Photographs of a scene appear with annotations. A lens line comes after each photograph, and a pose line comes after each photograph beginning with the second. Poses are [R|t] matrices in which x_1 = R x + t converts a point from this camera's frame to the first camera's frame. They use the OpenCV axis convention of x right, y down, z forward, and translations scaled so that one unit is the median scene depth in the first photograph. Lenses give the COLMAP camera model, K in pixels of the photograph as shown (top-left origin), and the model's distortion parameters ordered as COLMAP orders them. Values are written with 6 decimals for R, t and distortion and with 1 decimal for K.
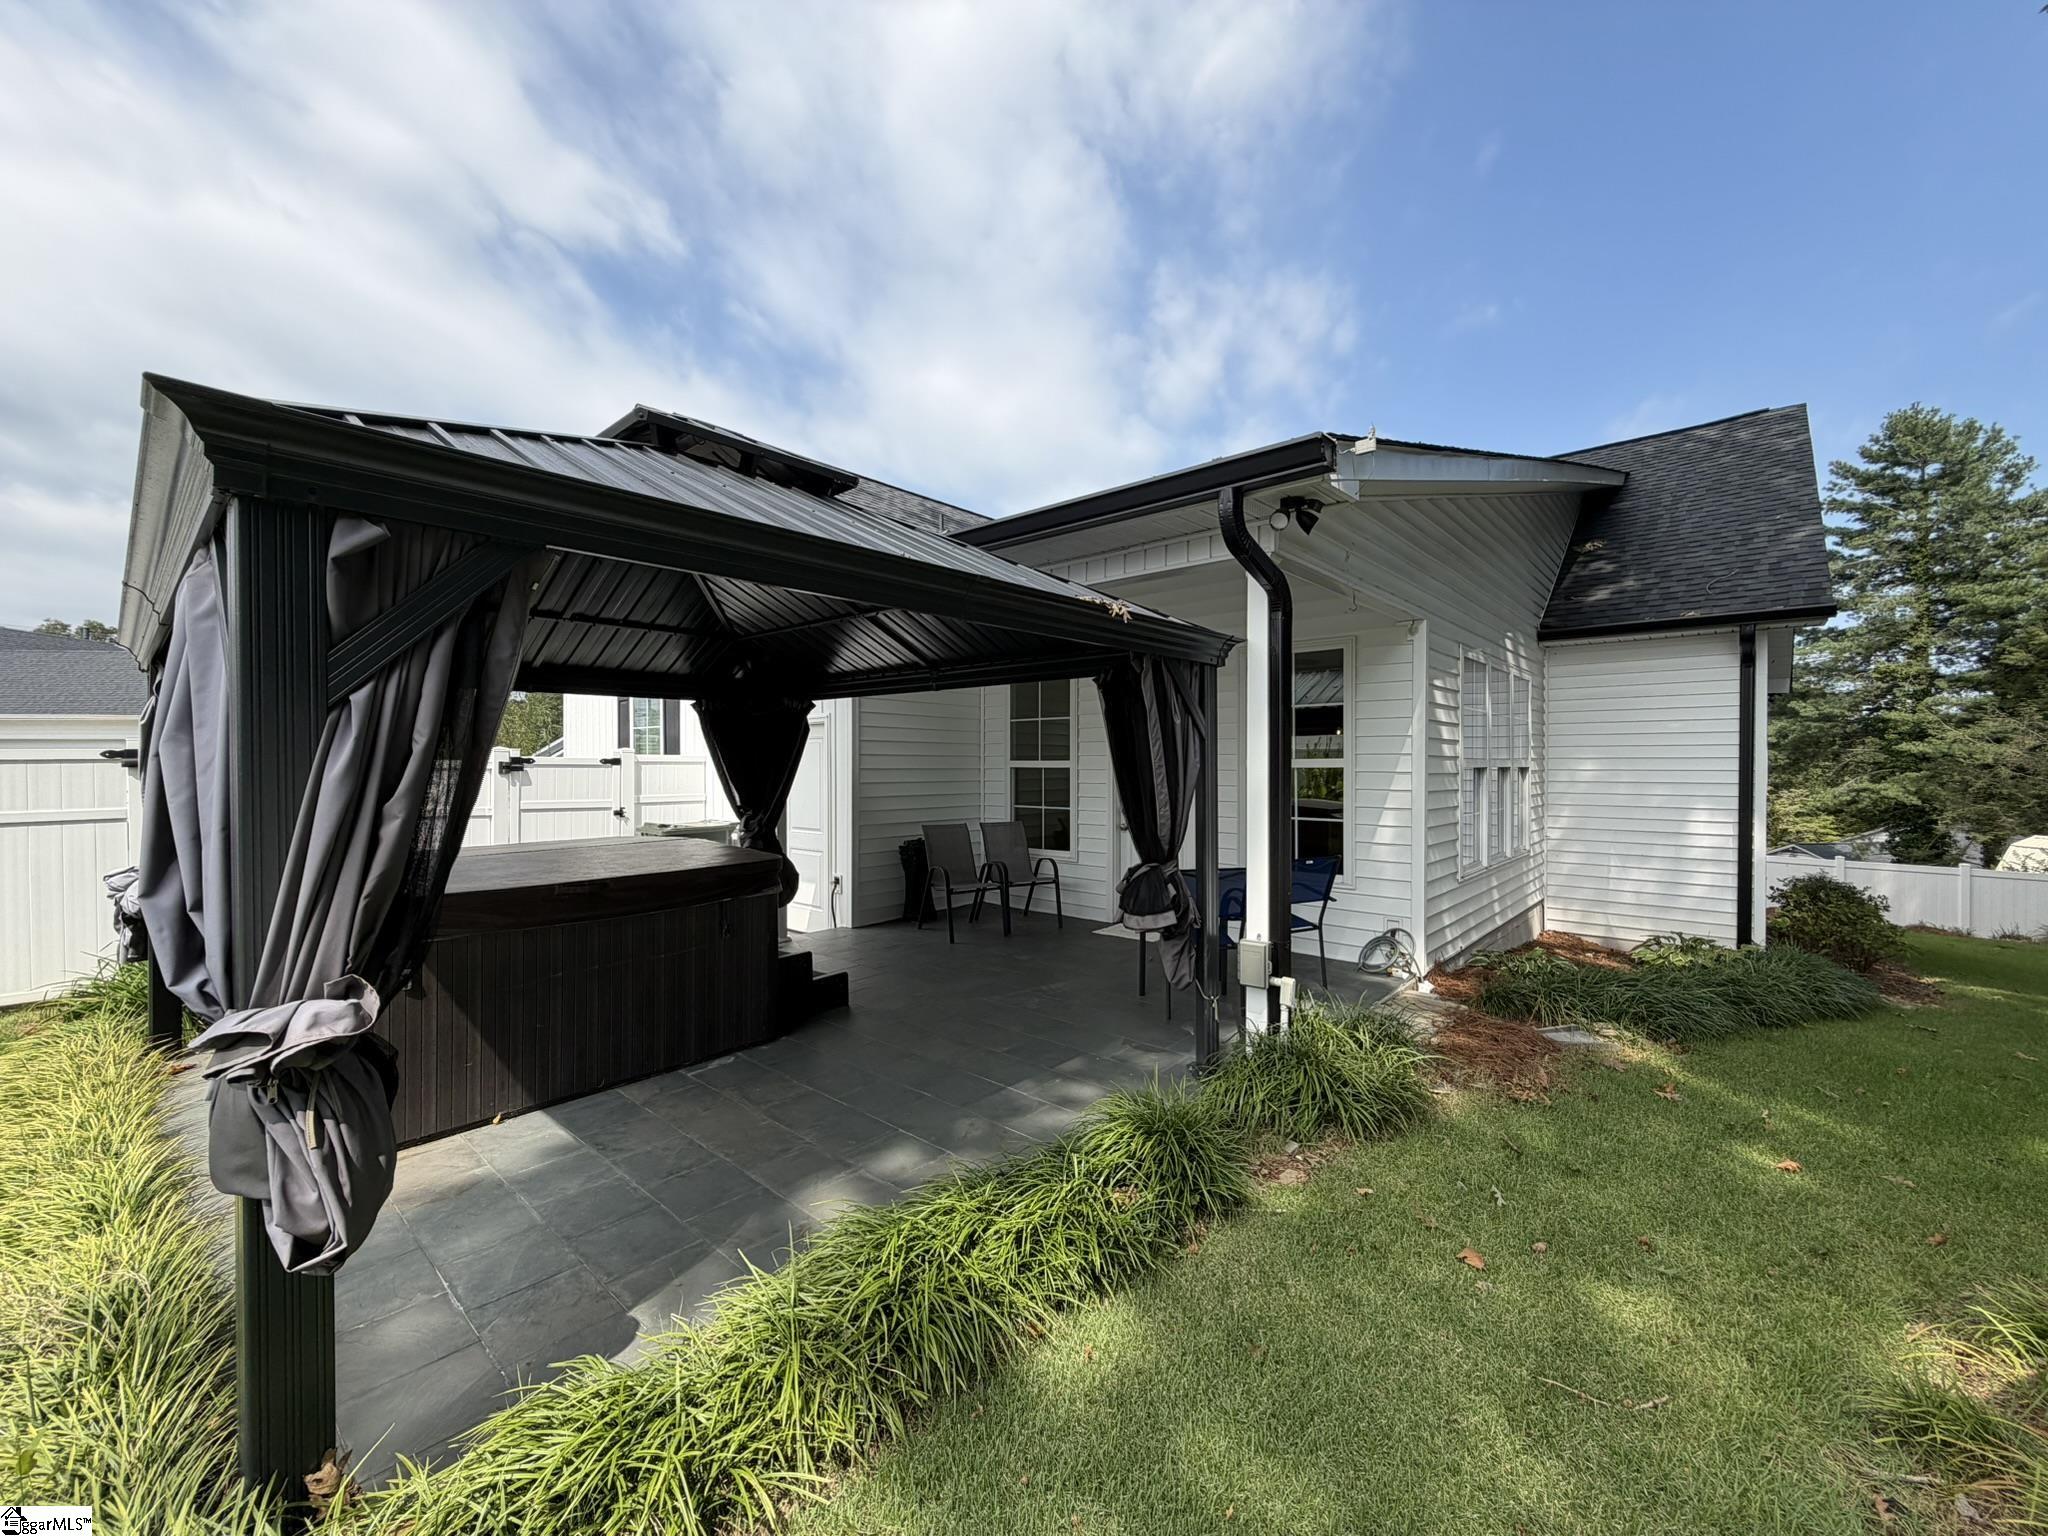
lens RADIAL K [[809.4, 0, 1020.2], [0, 809.4, 768.3], [0, 0, 1]] dist [0.000574, -0.000045]
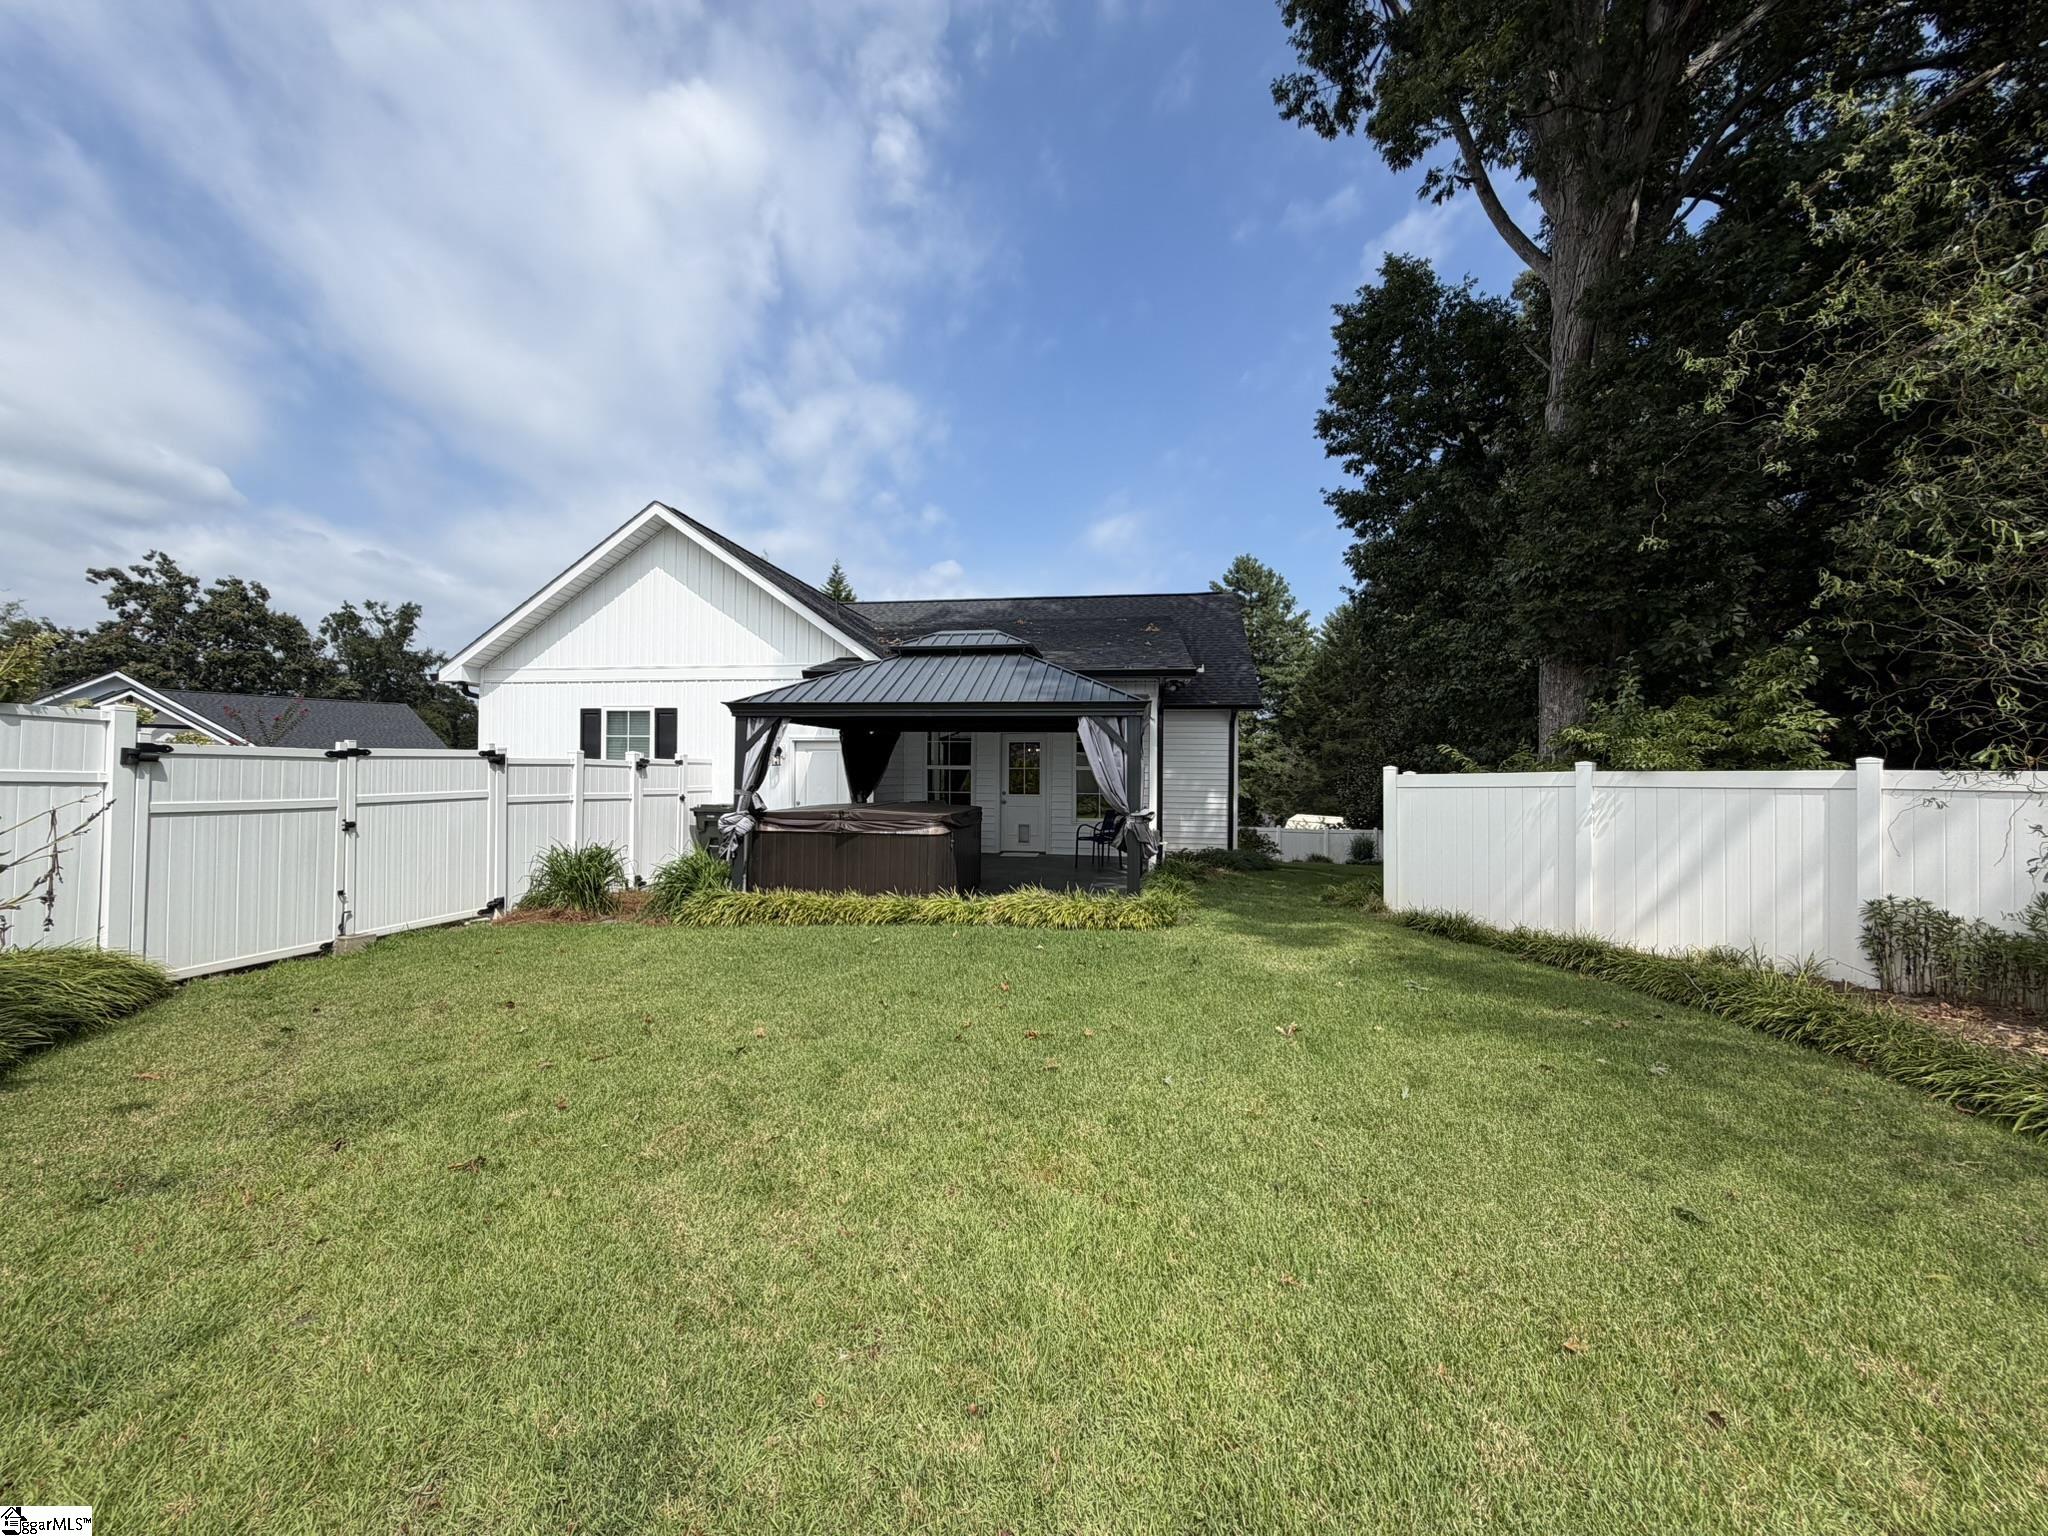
lens RADIAL K [[809.4, 0, 1020.2], [0, 809.4, 768.3], [0, 0, 1]] dist [0.000574, -0.000045]
pose [[0.836750, 0.010765, 0.547479, -0.181549], [-0.006592, 0.999932, -0.009586, 0.002783], [-0.547545, 0.004412, 0.836765, -0.122409]]
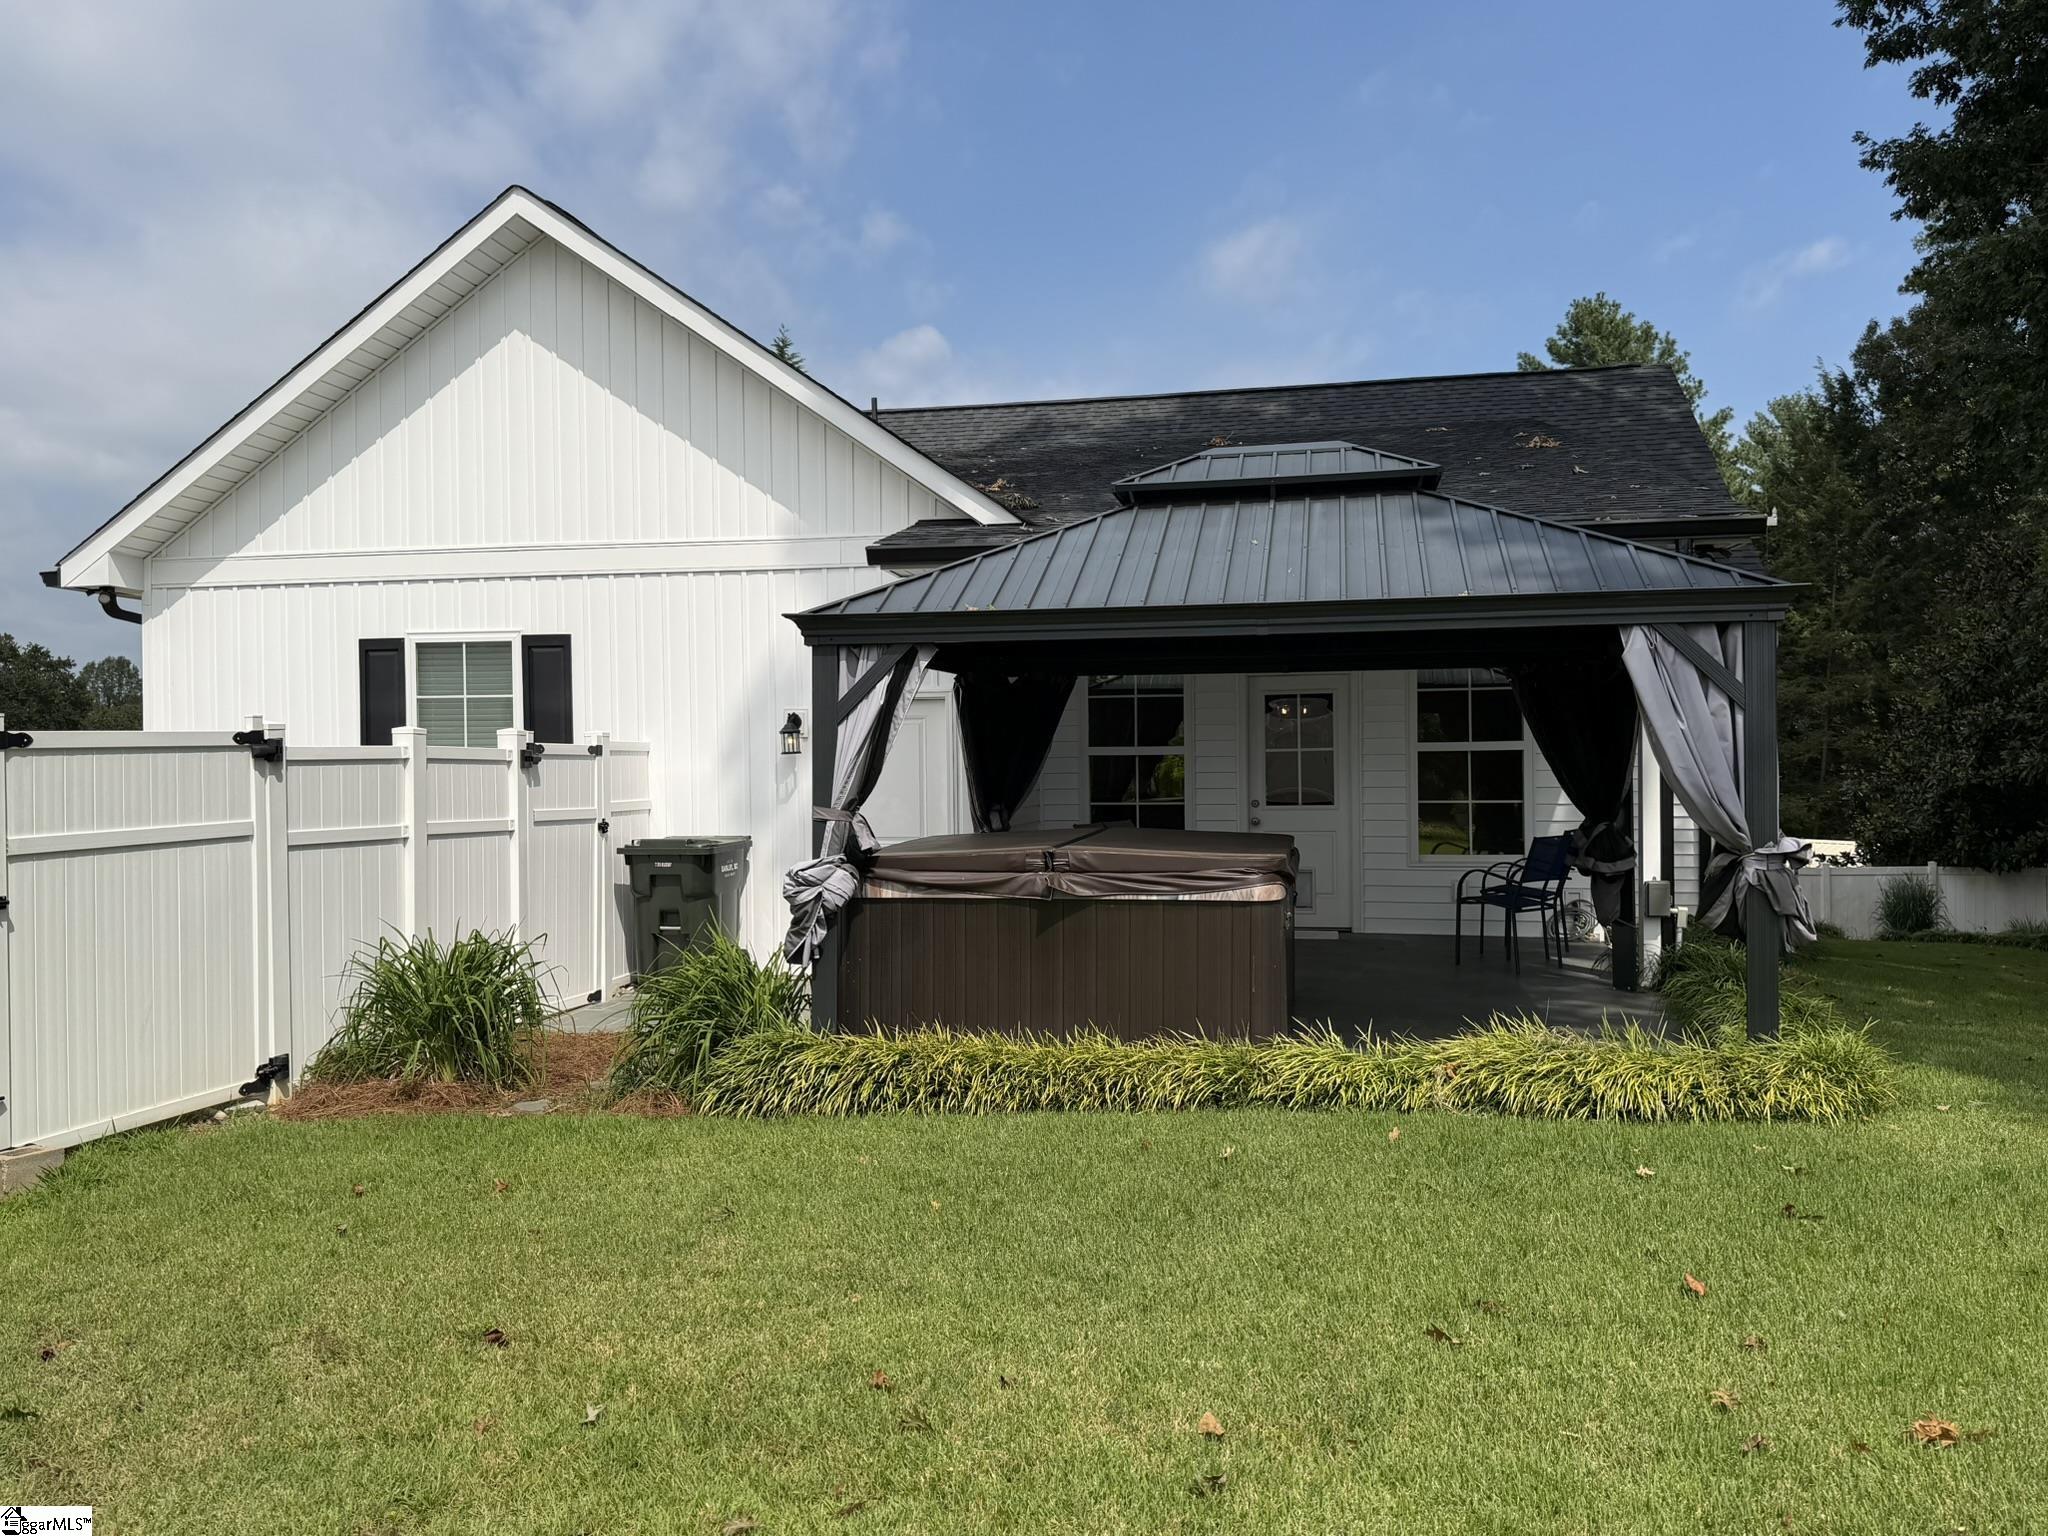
lens RADIAL K [[1615.0, 0, 1027.1], [0, 1615.0, 773.7], [0, 0, 1]] dist [0.110406, -0.158280]
pose [[0.855779, -0.012285, 0.517196, -0.207049], [0.011847, 0.999921, 0.004148, 0.002243], [-0.517207, 0.002577, 0.855857, -0.076617]]
